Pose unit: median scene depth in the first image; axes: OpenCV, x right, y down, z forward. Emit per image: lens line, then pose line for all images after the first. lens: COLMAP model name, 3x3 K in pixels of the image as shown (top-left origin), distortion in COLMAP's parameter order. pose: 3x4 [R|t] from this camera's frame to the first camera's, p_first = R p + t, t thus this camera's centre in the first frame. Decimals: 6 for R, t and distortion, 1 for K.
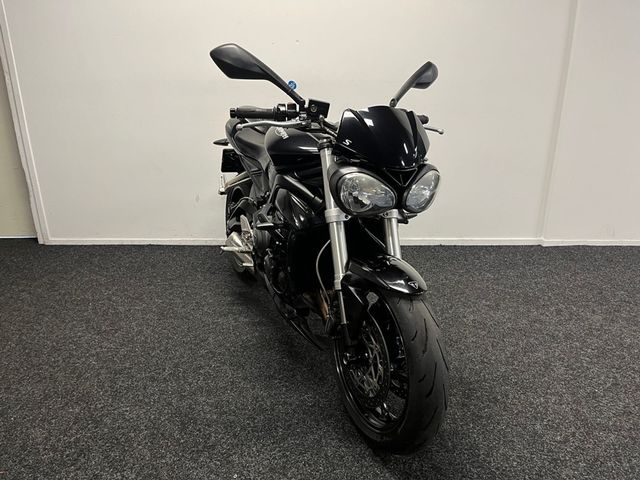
lens RADIAL K [[488.0, 0, 316.5], [0, 488.0, 238.1], [0, 0, 1]] dist [0.082595, -0.114736]
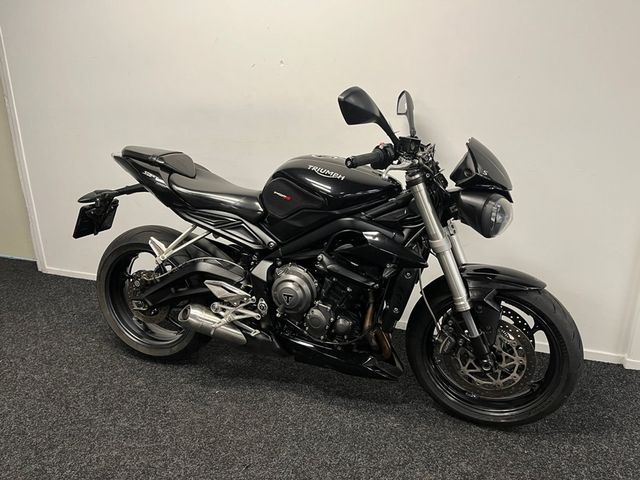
lens RADIAL K [[488.0, 0, 316.1], [0, 488.0, 240.0], [0, 0, 1]] dist [0.082595, -0.114736]
pose [[0.948874, 0.100075, -0.299371, 0.316762], [-0.105019, 0.994470, -0.000429, -0.139118], [0.297672, 0.031847, 0.954137, 0.311967]]
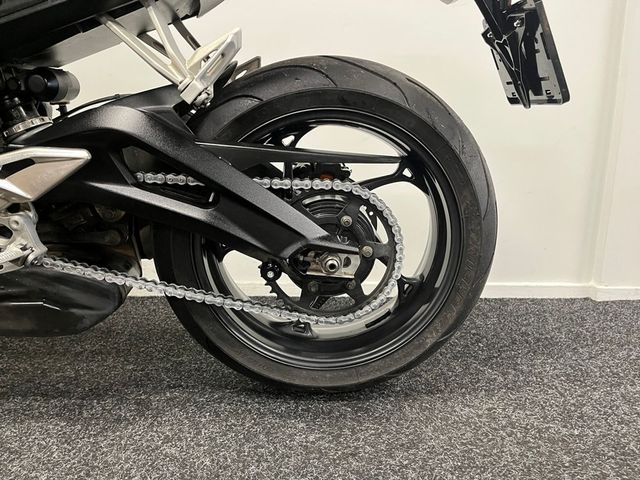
lens RADIAL K [[488.0, 0, 320.6], [0, 488.0, 243.0], [0, 0, 1]] dist [0.082595, -0.114736]
pose [[0.998303, 0.012910, 0.056779, 0.225901], [-0.005437, 0.991519, -0.129844, 0.031013], [-0.057974, 0.129315, 0.989907, 0.704733]]
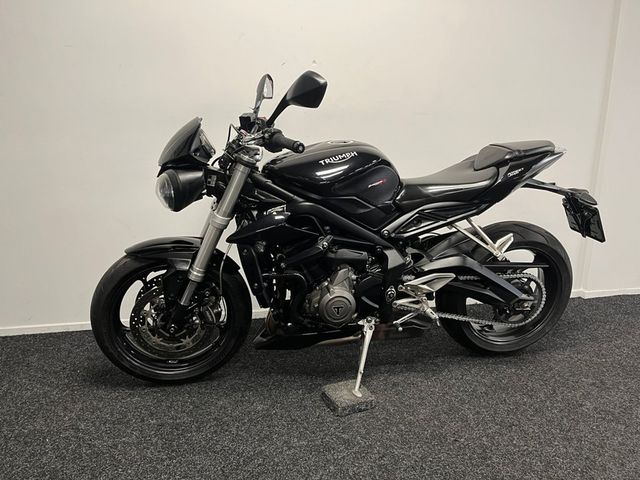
lens RADIAL K [[488.0, 0, 319.5], [0, 488.0, 241.6], [0, 0, 1]] dist [0.082595, -0.114736]
pose [[0.978693, -0.038132, 0.201757, -0.229262], [0.055343, 0.995228, -0.080359, -0.050742], [-0.197730, 0.089813, 0.976133, 0.278531]]
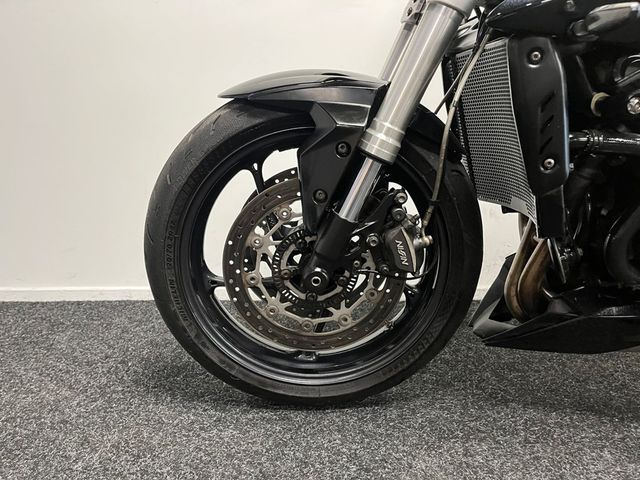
lens RADIAL K [[488.0, 0, 323.3], [0, 488.0, 245.5], [0, 0, 1]] dist [0.082595, -0.114736]
pose [[0.999682, -0.000443, 0.025213, -0.300770], [0.003218, 0.993916, -0.110091, 0.017692], [-0.025011, 0.110137, 0.993602, 0.717223]]
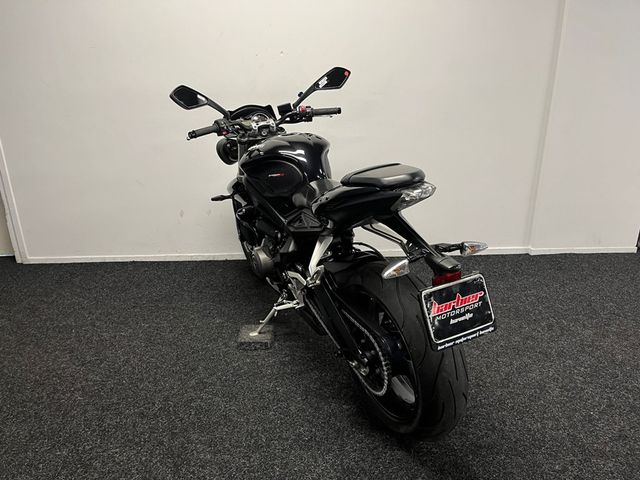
lens RADIAL K [[488.0, 0, 317.5], [0, 488.0, 239.9], [0, 0, 1]] dist [0.082595, -0.114736]
pose [[0.999094, -0.020257, 0.037416, -0.013754], [0.019611, 0.999654, 0.017549, -0.050954], [-0.037759, -0.016799, 0.999146, 0.019255]]
